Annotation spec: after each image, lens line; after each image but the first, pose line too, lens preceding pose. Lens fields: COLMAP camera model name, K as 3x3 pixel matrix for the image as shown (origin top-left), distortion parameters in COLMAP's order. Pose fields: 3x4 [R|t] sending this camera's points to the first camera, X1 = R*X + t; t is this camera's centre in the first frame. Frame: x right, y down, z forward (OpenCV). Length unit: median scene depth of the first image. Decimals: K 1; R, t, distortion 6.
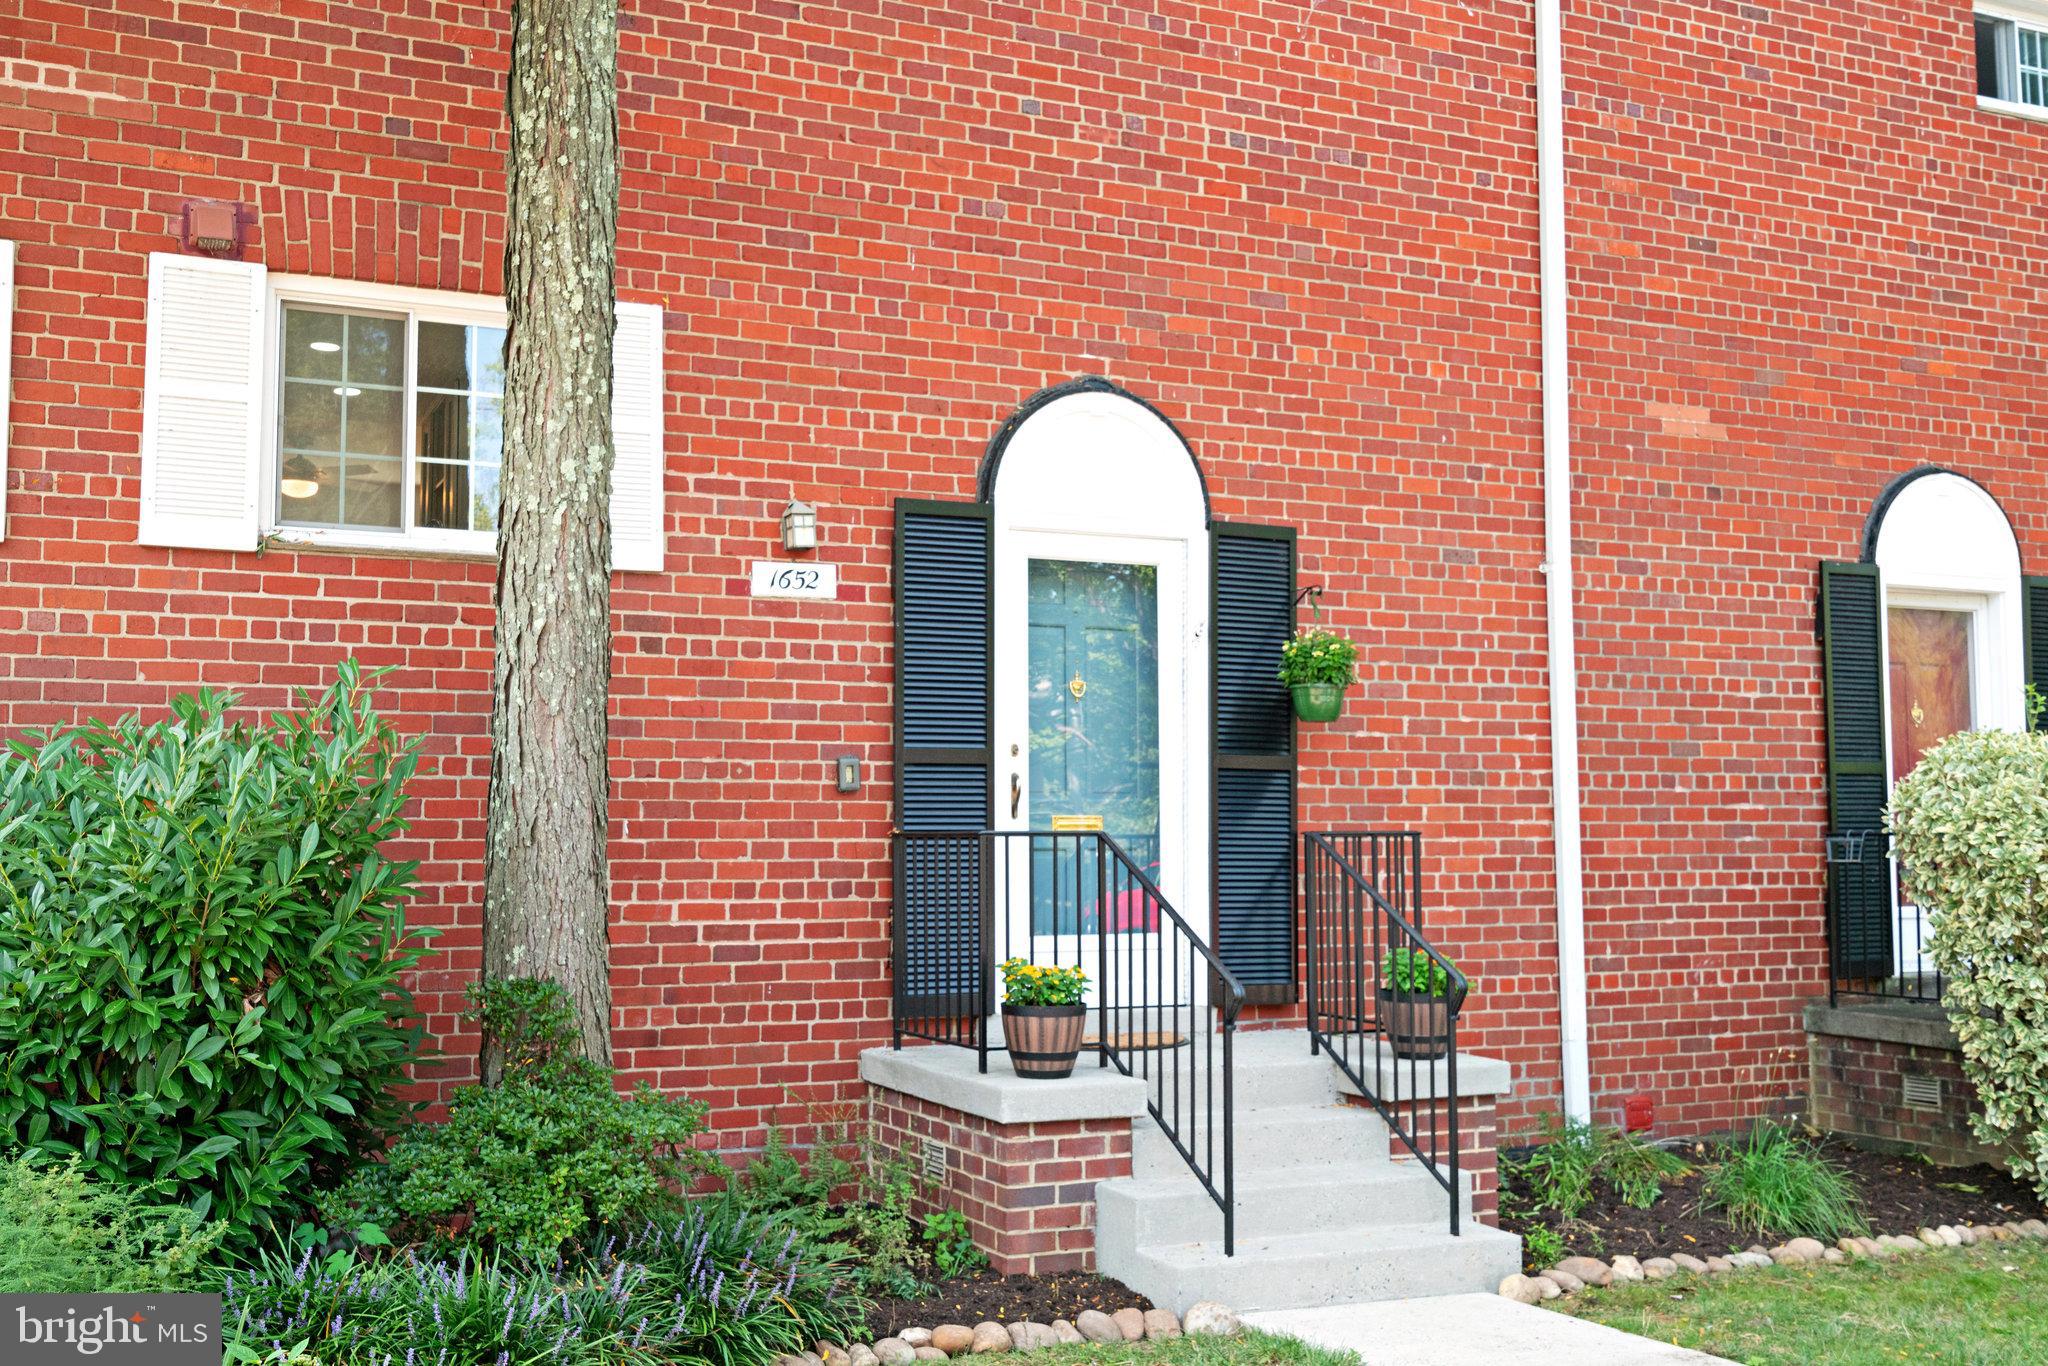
lens RADIAL K [[1953.7, 0, 1024.0], [0, 1953.7, 683.0], [0, 0, 1]] dist [0.010124, -0.002995]
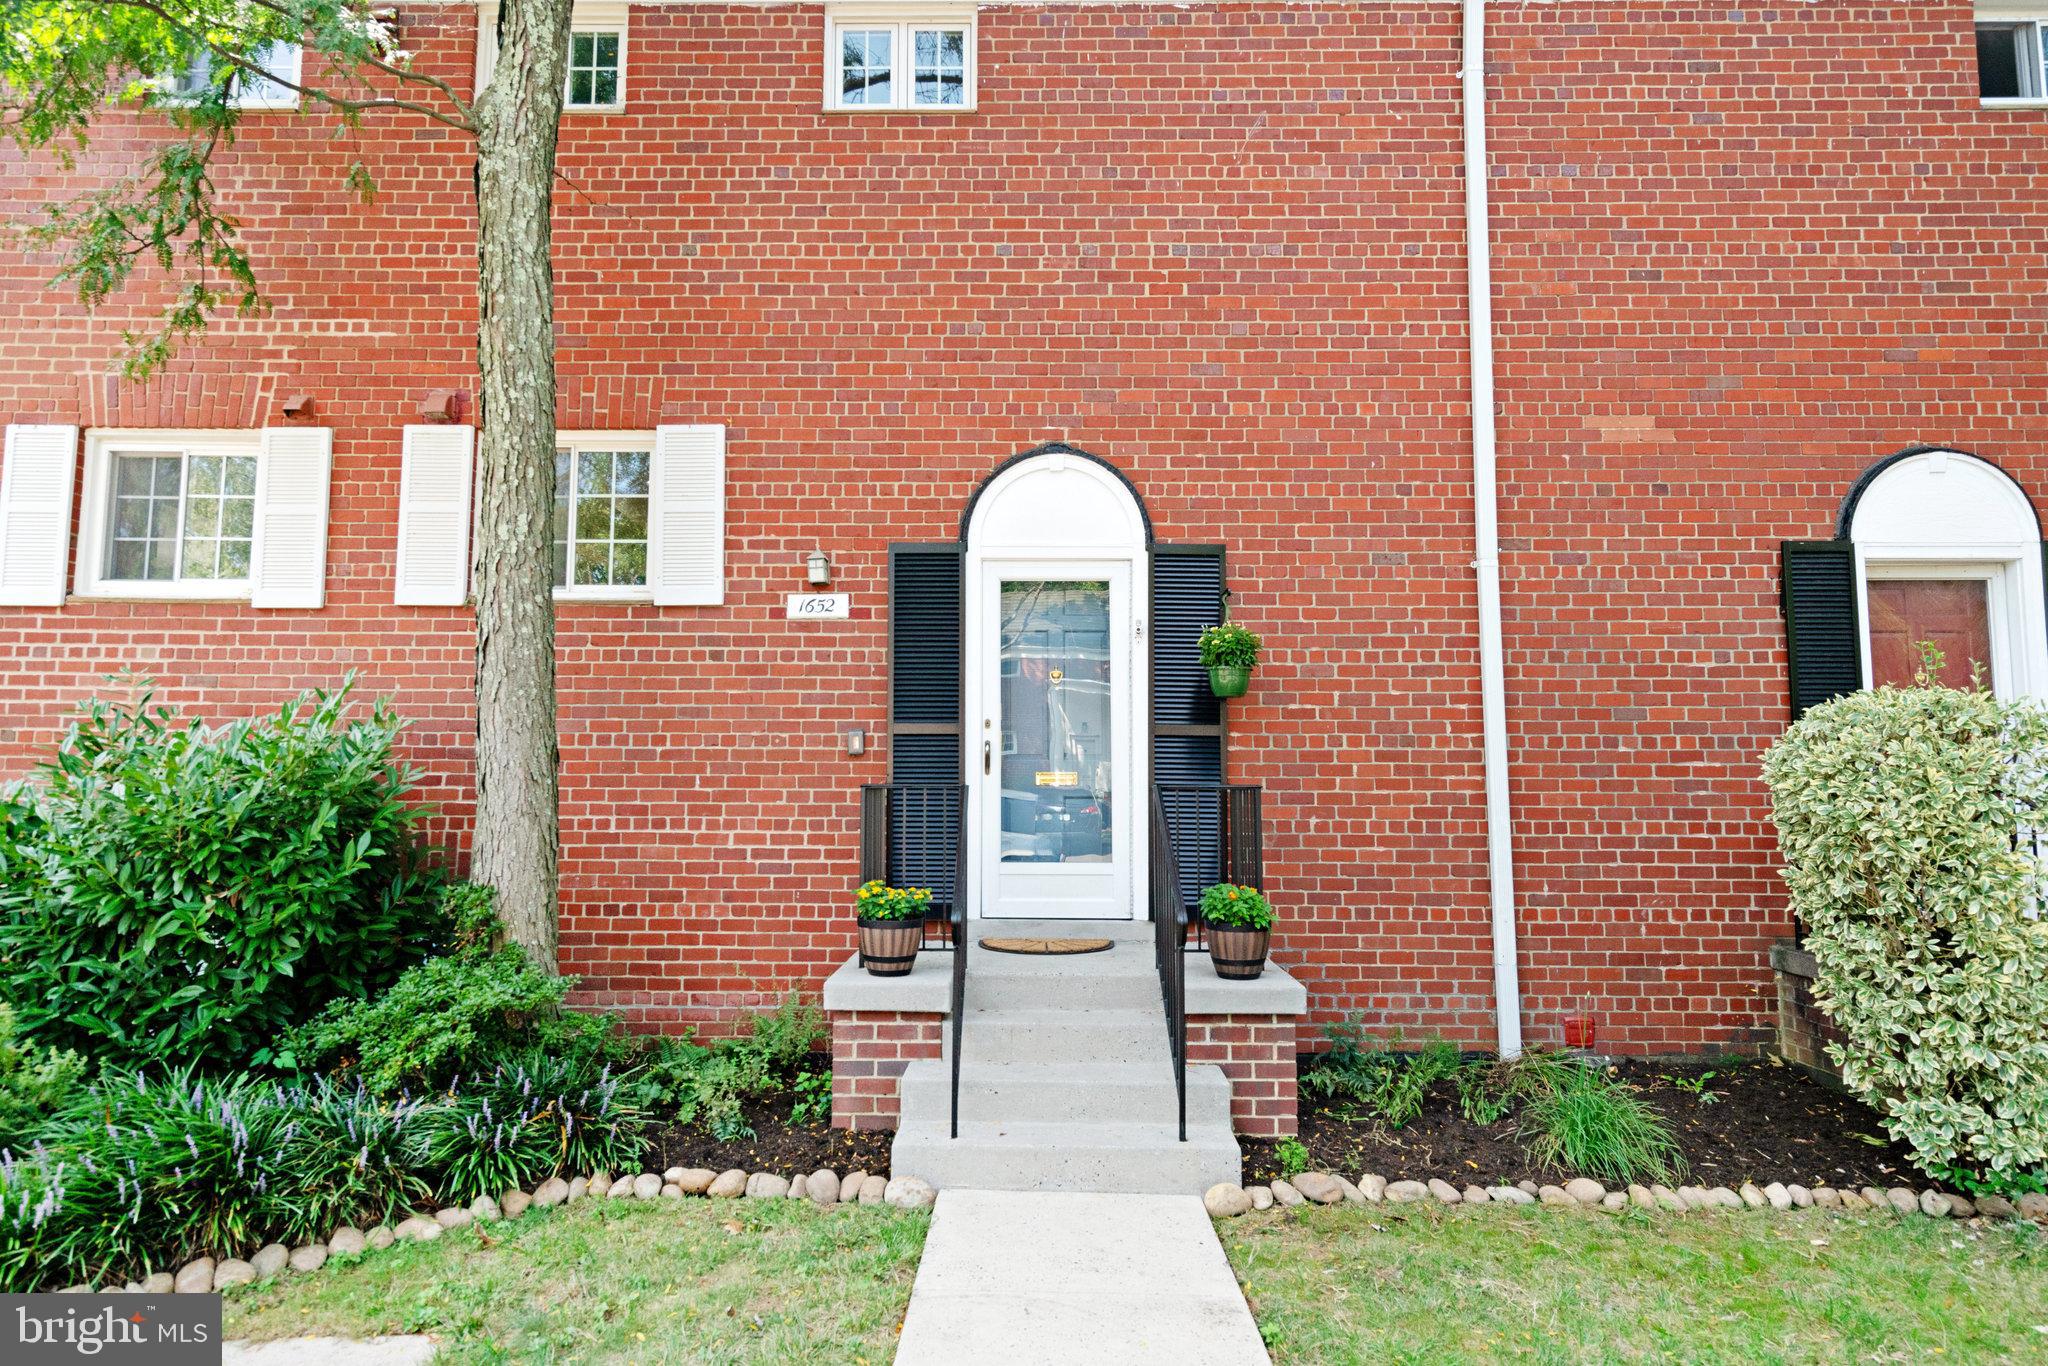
lens RADIAL K [[1159.8, 0, 974.0], [0, 1159.8, 682.2], [0, 0, 1]] dist [0.002028, 0.003961]
pose [[0.913045, -0.031639, -0.406630, 0.303052], [0.027630, 0.999494, -0.015728, 0.017530], [0.406922, 0.003126, 0.913457, 0.256008]]
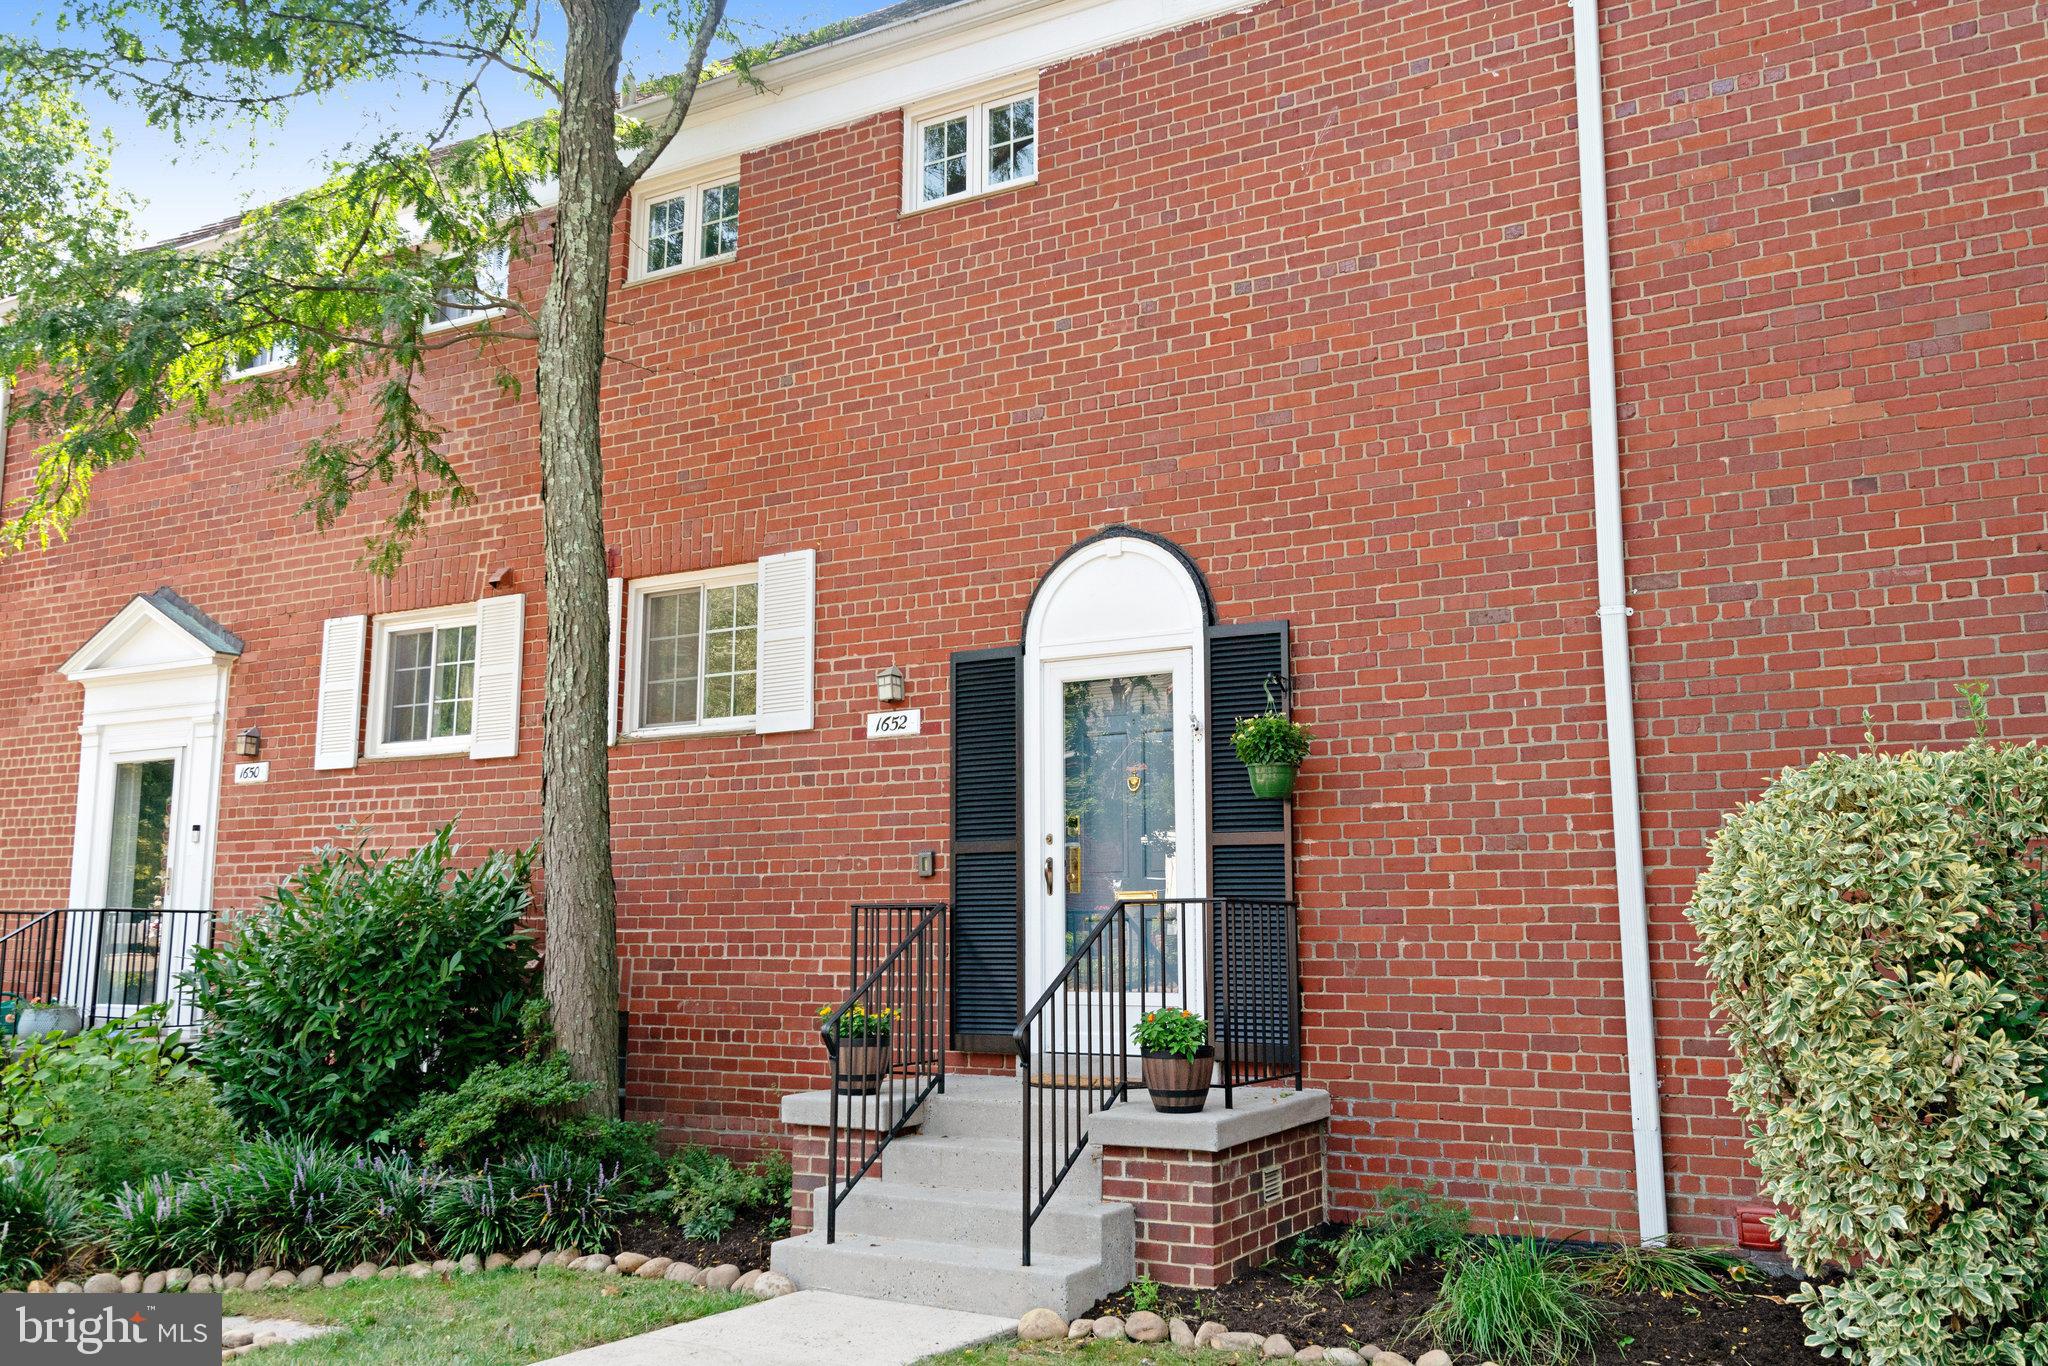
lens RADIAL K [[1666.8, 0, 1024.0], [0, 1666.8, 683.0], [0, 0, 1]] dist [0.008412, 0.002195]
pose [[0.606766, -0.123377, -0.785247, 0.800603], [0.064680, 0.992268, -0.105926, 0.045452], [0.792245, 0.013483, 0.610054, 0.330138]]
